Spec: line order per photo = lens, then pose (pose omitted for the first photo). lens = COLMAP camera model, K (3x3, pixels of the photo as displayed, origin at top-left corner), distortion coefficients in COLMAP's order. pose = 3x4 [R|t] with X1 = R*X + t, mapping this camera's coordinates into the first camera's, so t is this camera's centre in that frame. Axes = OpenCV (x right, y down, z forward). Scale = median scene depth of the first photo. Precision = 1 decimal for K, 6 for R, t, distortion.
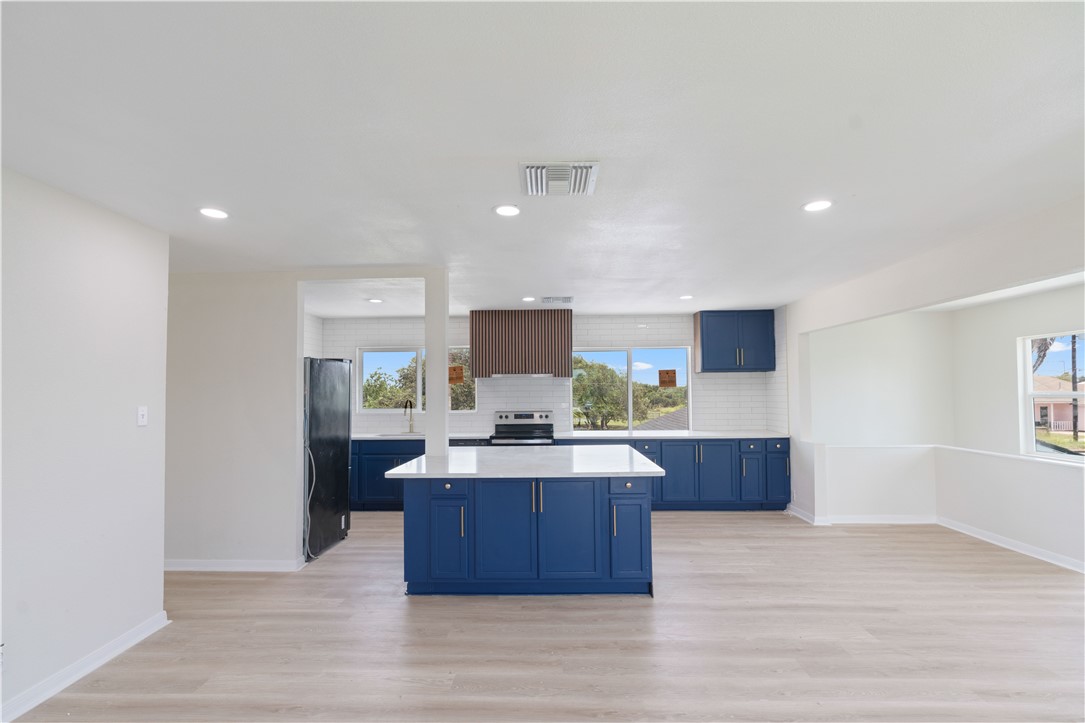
lens RADIAL K [[499.4, 0, 542.3], [0, 499.4, 370.2], [0, 0, 1]] dist [-0.004683, 0.002083]
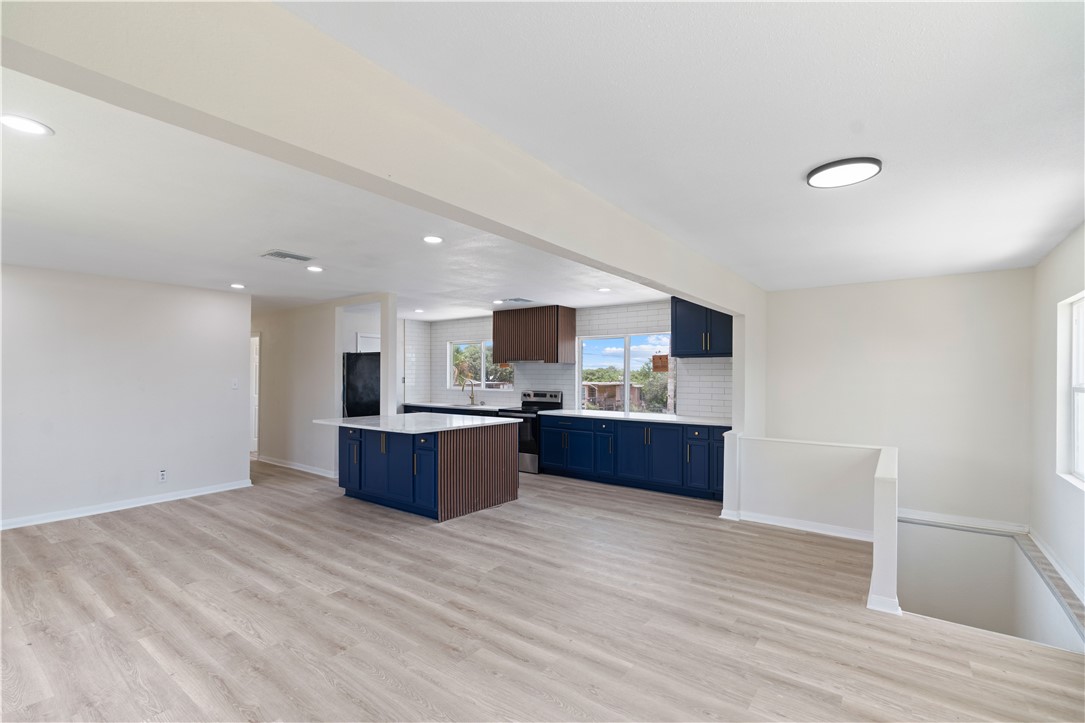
lens RADIAL K [[499.4, 0, 542.7], [0, 499.4, 363.9], [0, 0, 1]] dist [-0.004683, 0.002083]
pose [[0.809212, -0.002841, -0.587510, 1.016461], [0.016002, 0.999724, 0.017205, -0.006601], [0.587299, -0.023324, 0.809034, 0.040957]]
